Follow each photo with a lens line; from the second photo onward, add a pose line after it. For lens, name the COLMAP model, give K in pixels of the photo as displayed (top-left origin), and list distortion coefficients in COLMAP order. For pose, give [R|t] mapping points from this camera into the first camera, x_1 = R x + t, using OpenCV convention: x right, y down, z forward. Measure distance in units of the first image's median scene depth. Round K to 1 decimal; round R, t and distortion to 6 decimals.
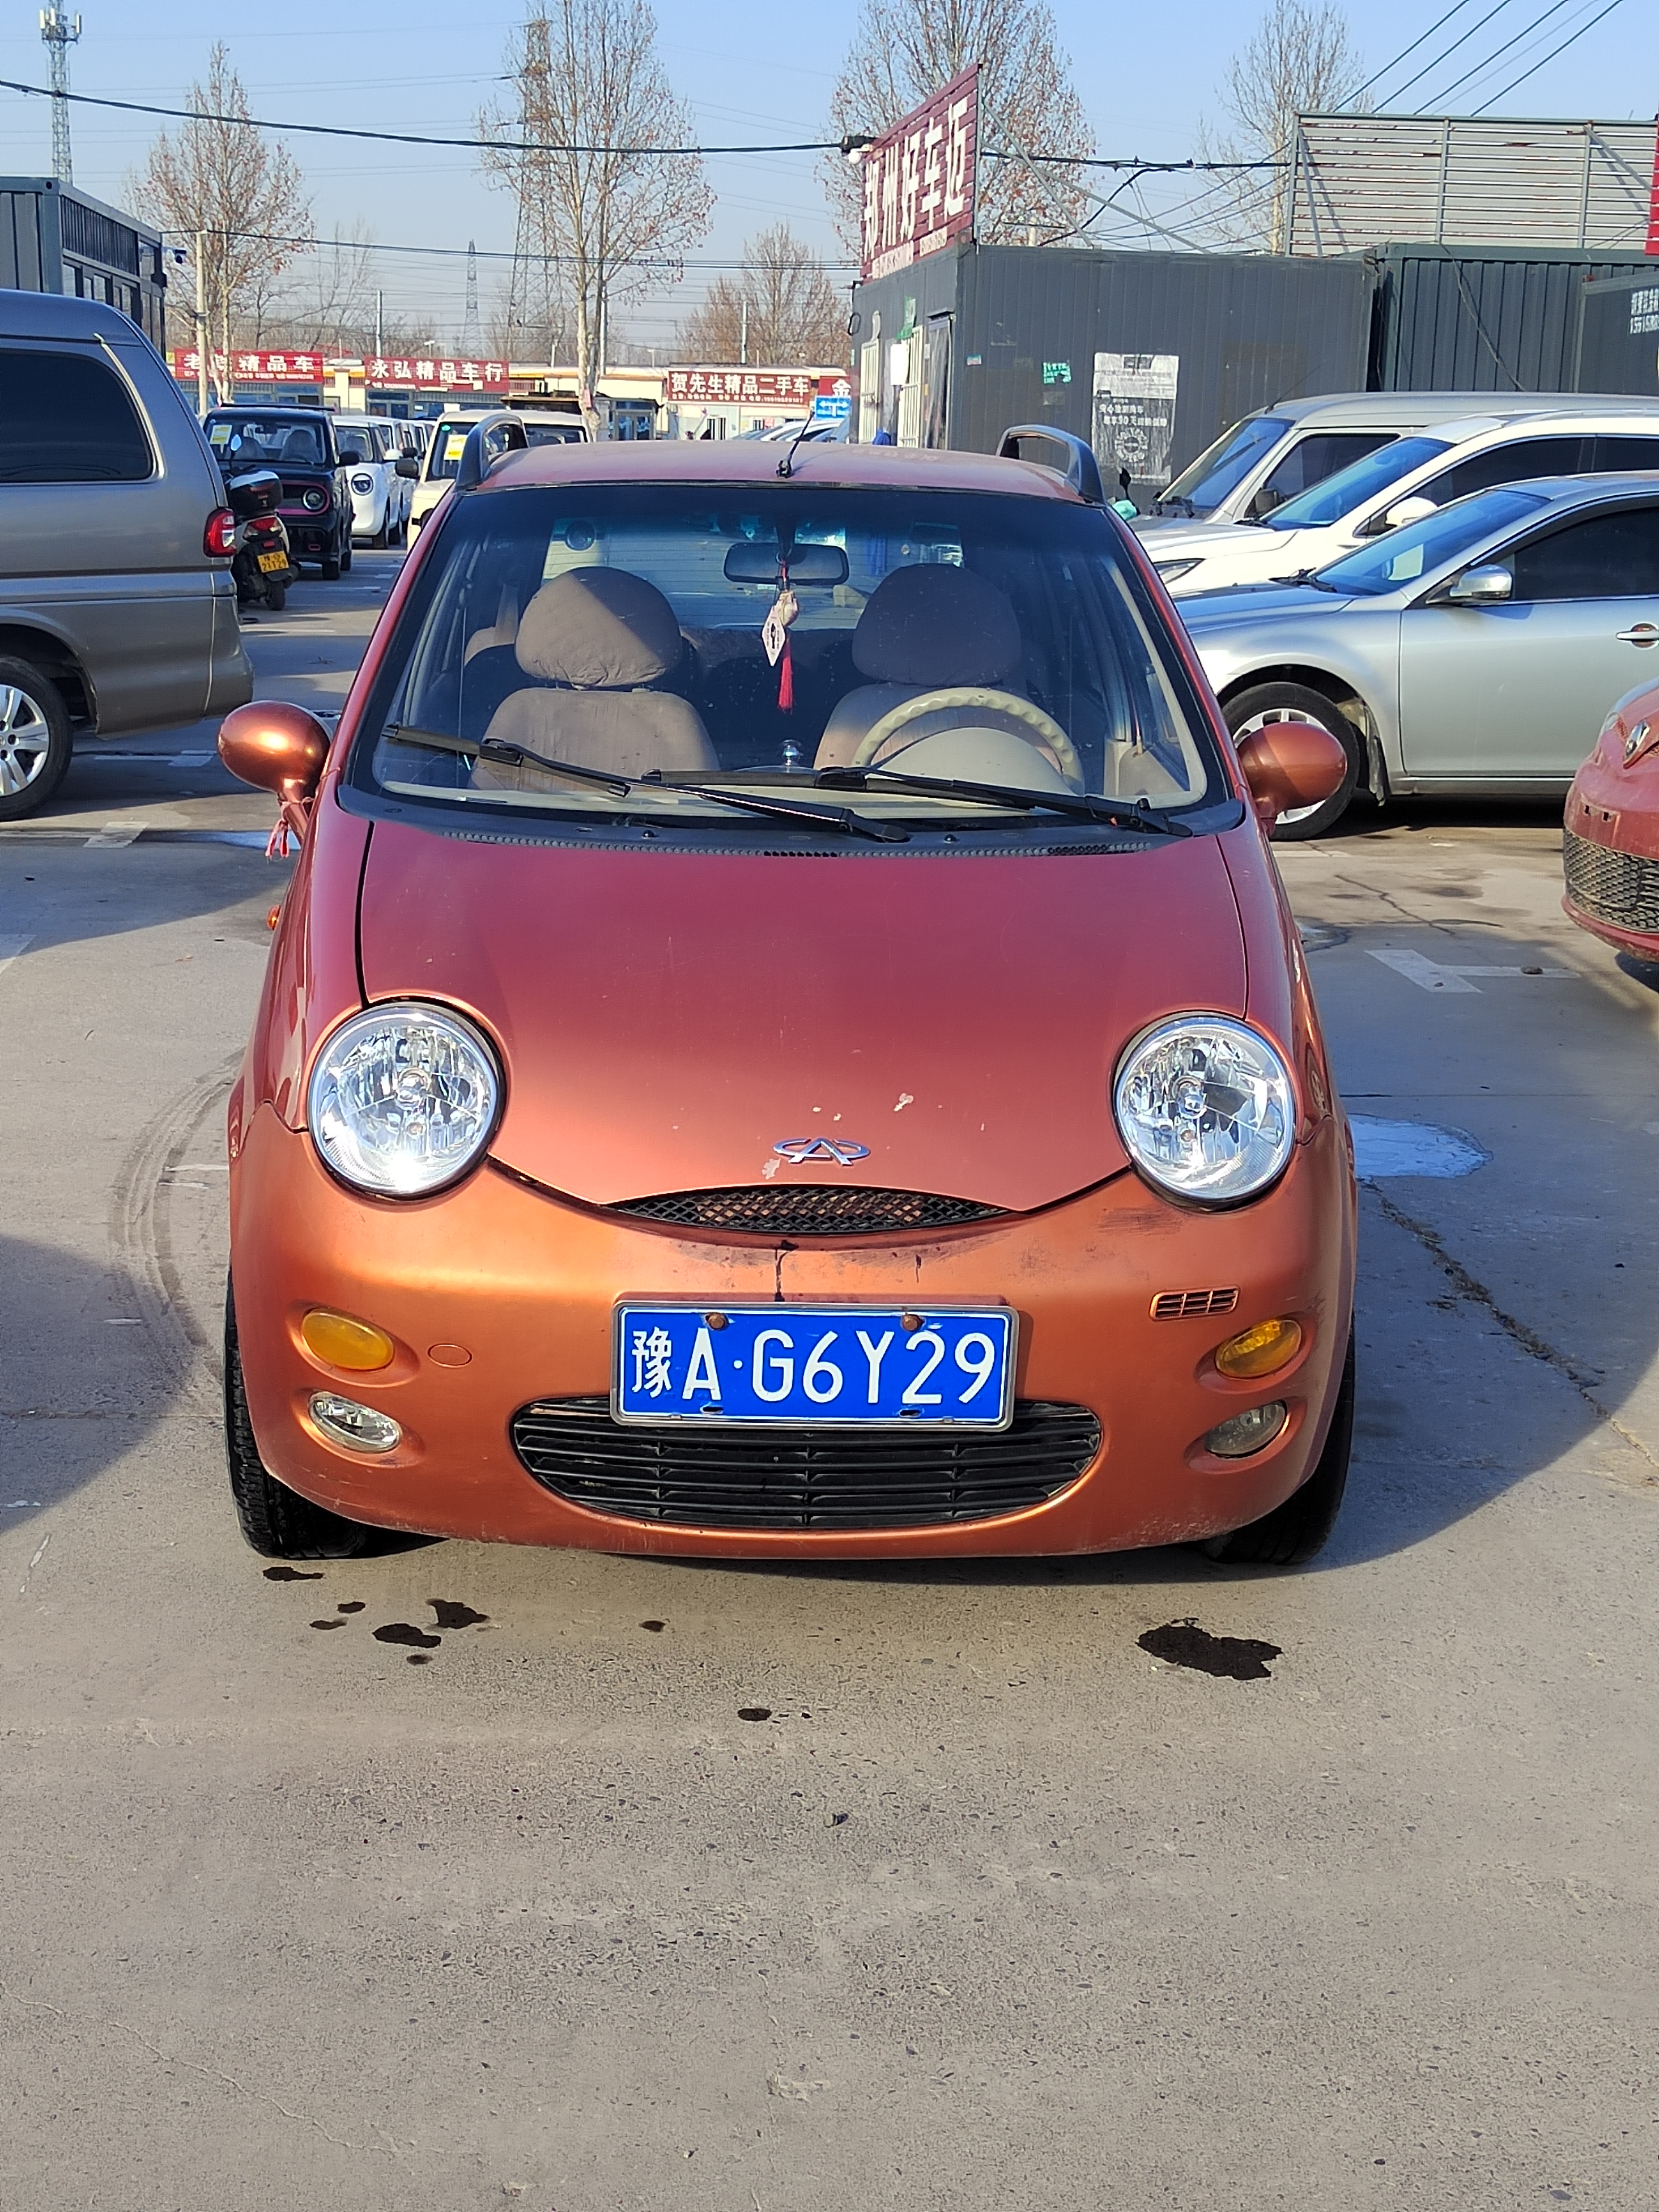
lens RADIAL K [[3010.1, 0, 826.3], [0, 3010.1, 1091.2], [0, 0, 1]] dist [0.033526, 0.000000]
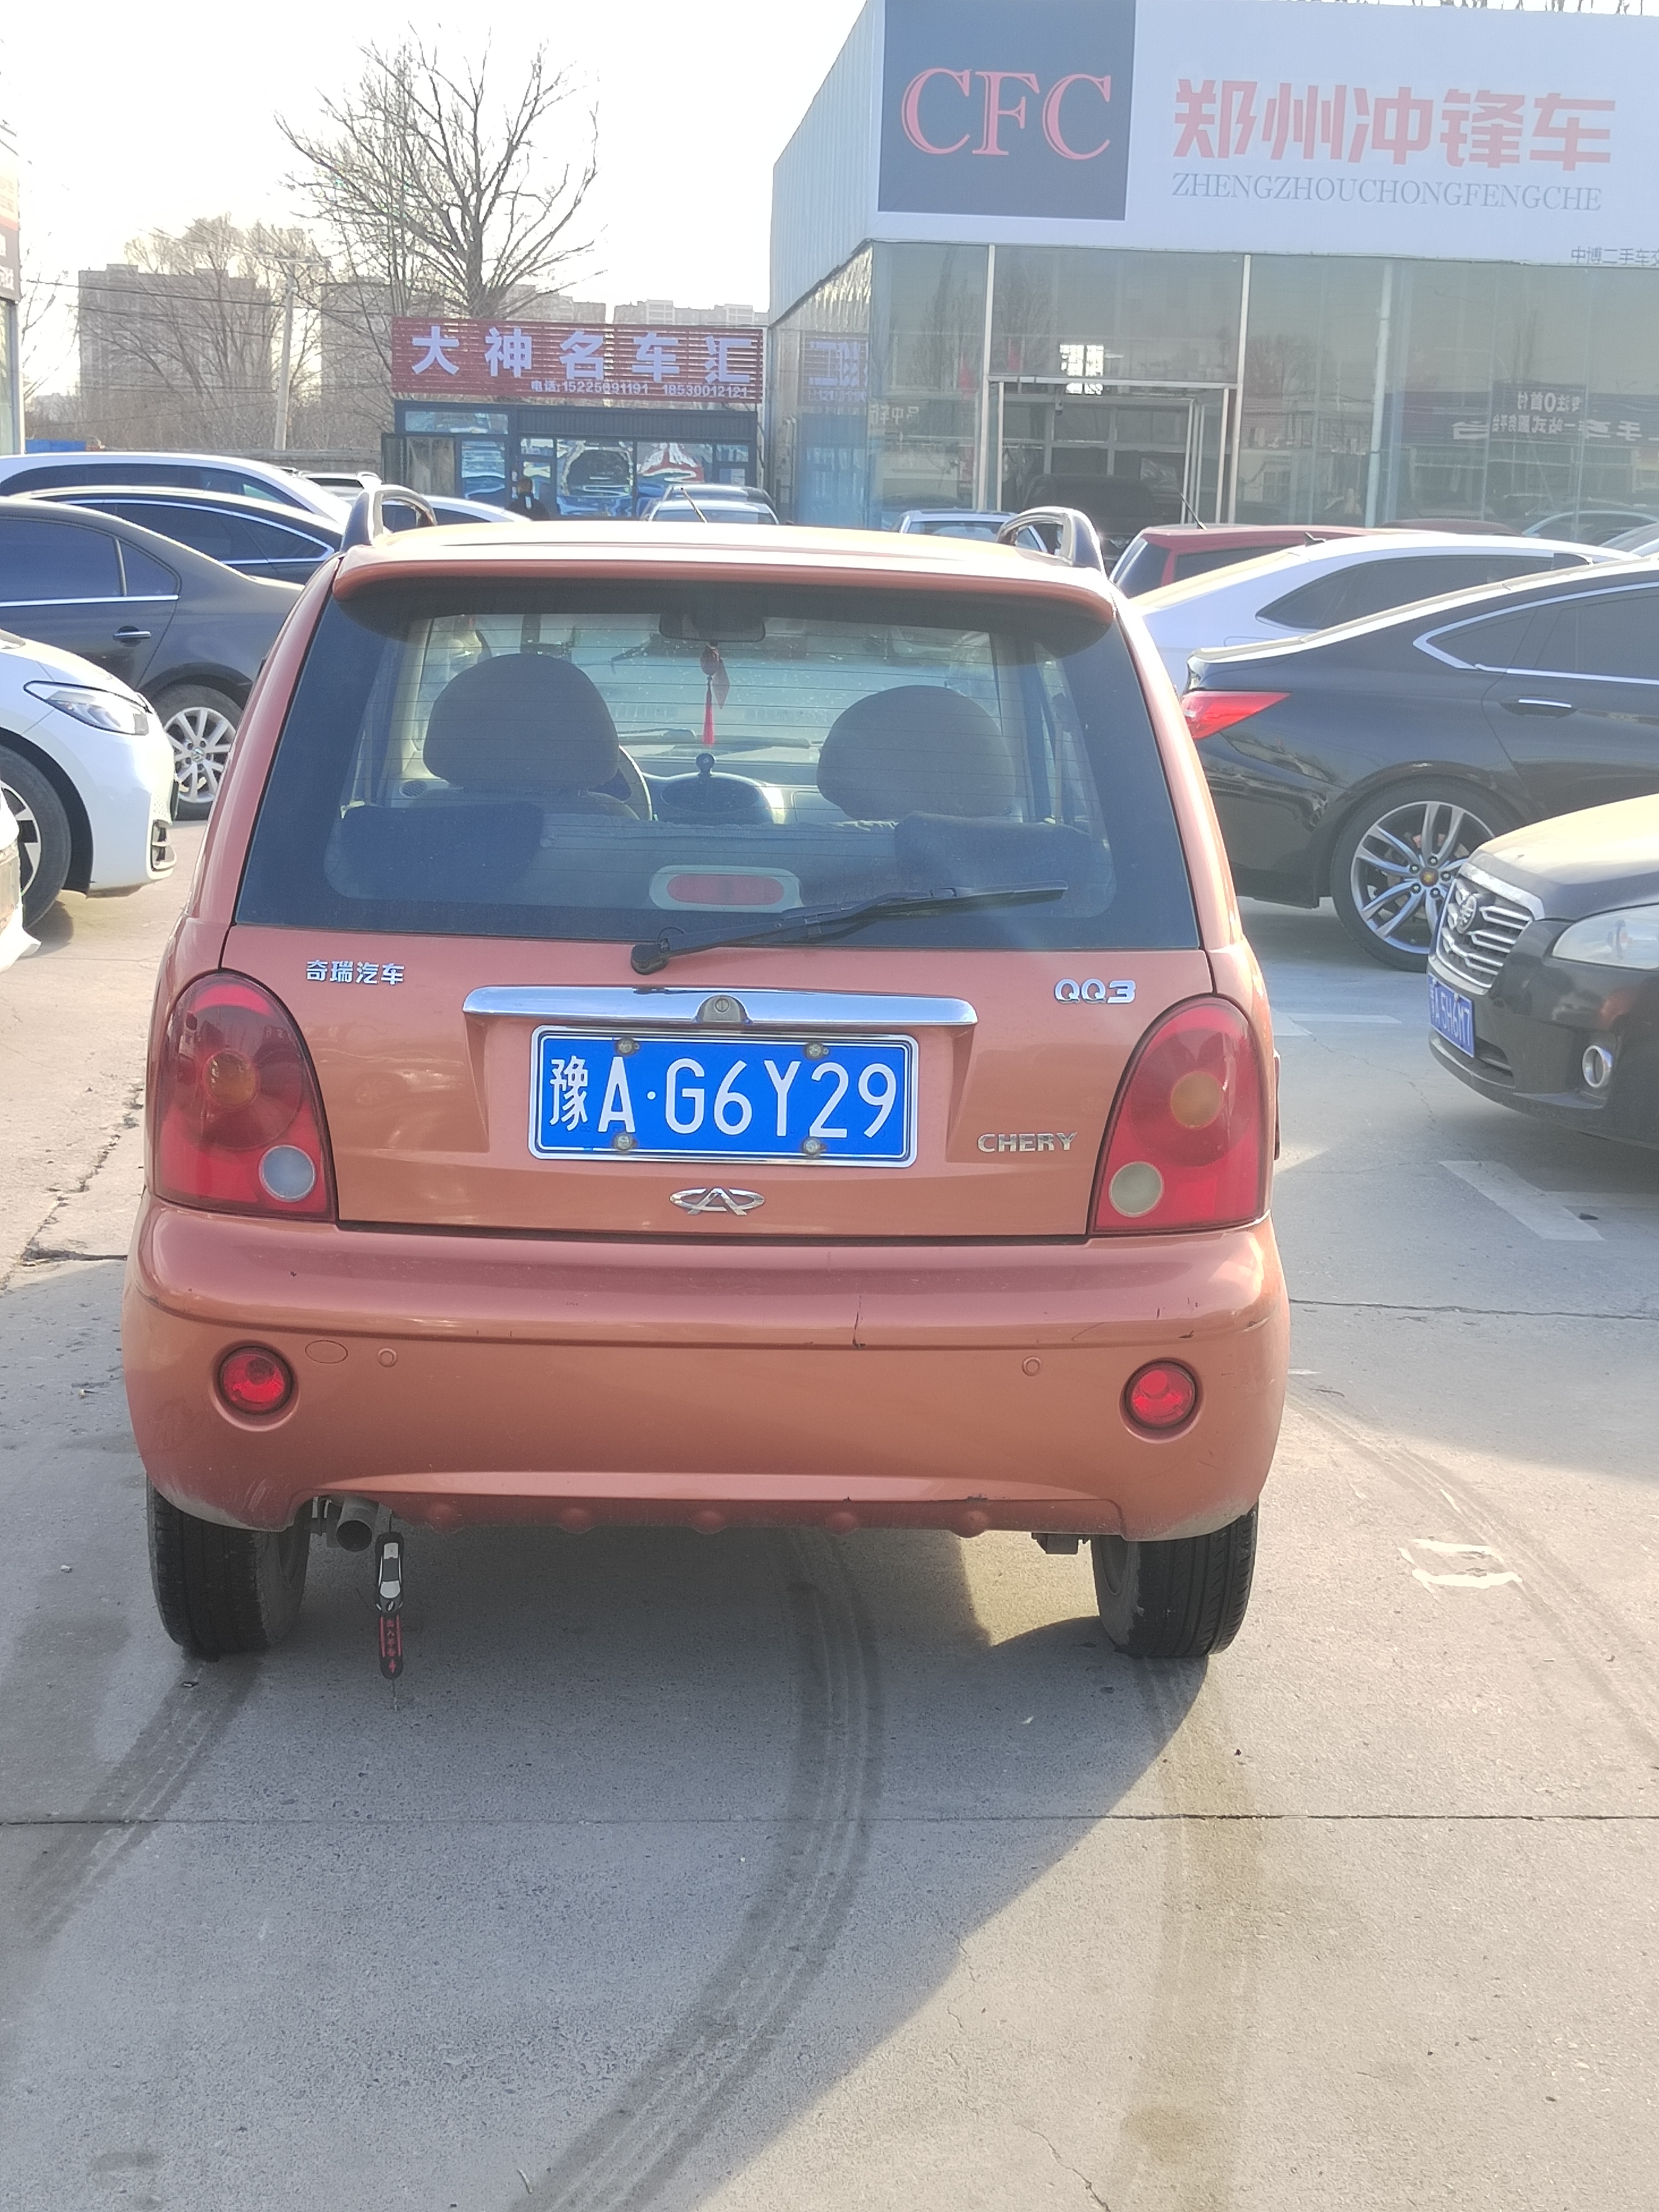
lens RADIAL K [[3010.1, 0, 821.1], [0, 3010.1, 1094.6], [0, 0, 1]] dist [0.033526, 0.000000]
pose [[0.999842, -0.016653, 0.006153, 0.023146], [0.017630, 0.890711, -0.454229, 0.565920], [0.002083, 0.454265, 0.890864, 0.067553]]
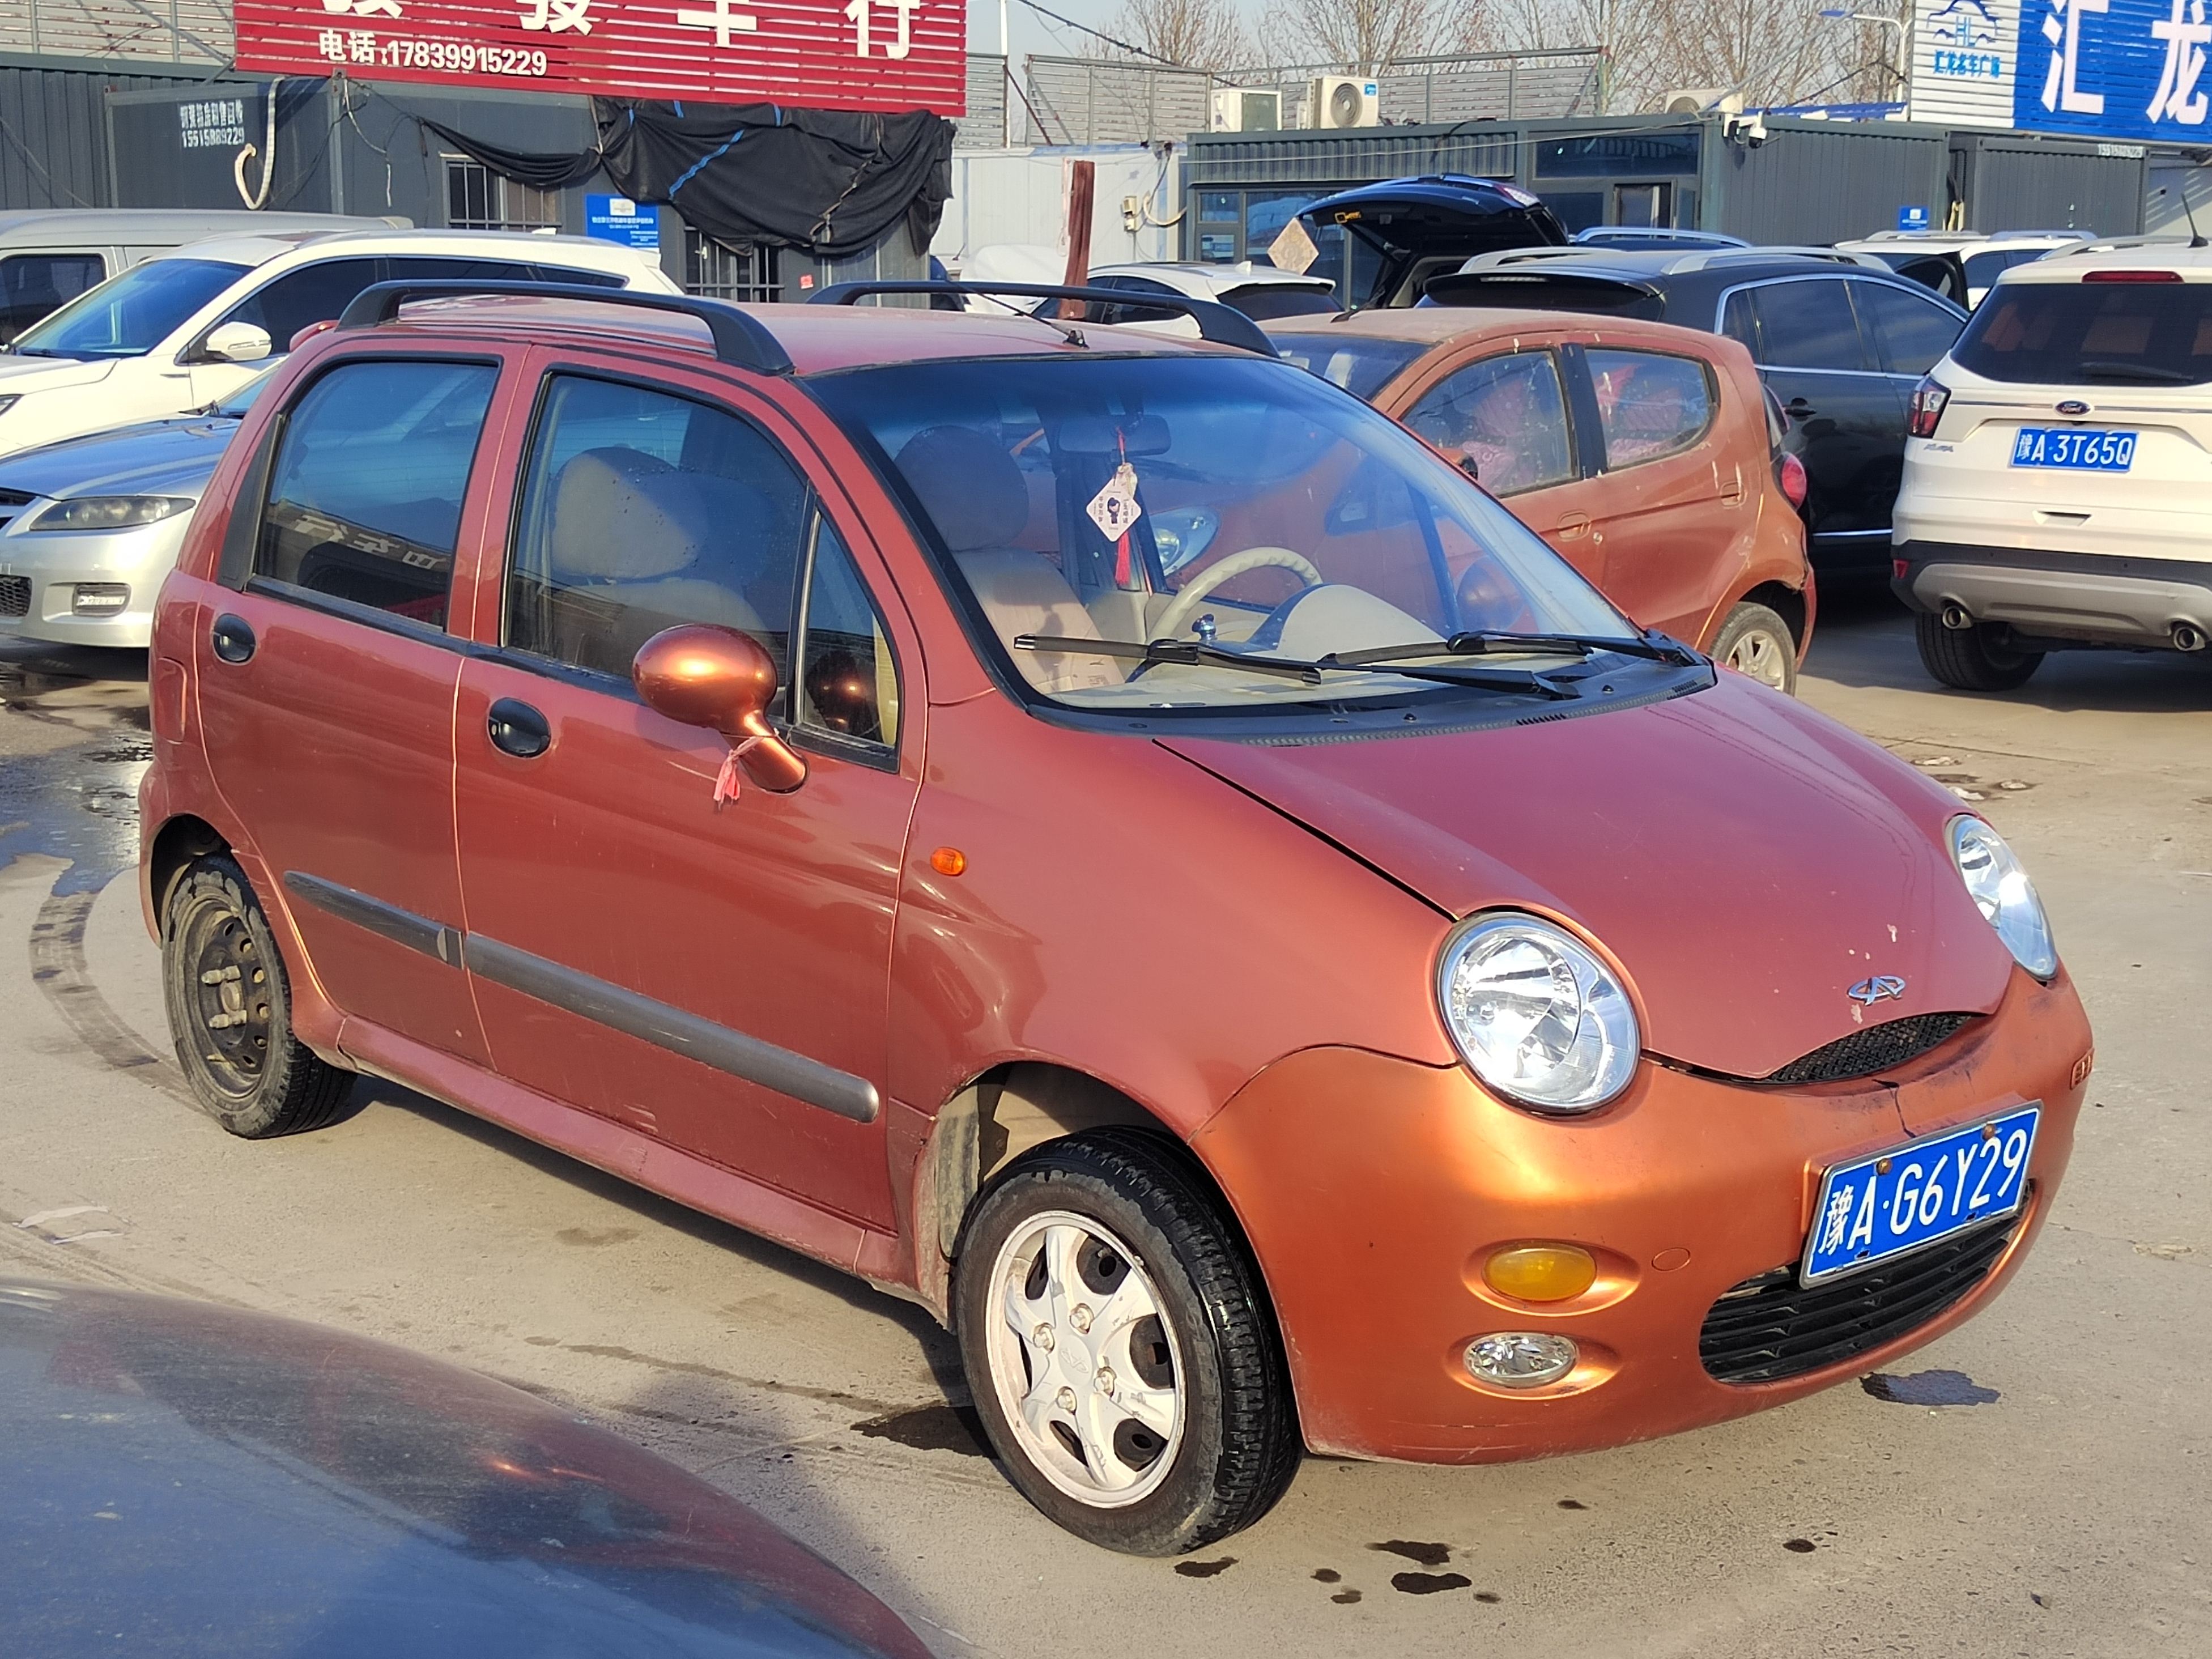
lens RADIAL K [[3010.1, 0, 1099.8], [0, 3010.1, 843.2], [0, 0, 1]] dist [0.033526, 0.000000]
pose [[0.774765, -0.138847, 0.616815, -0.862212], [0.148049, 0.988306, 0.036511, -0.110397], [-0.614672, 0.063032, 0.786261, 0.340072]]
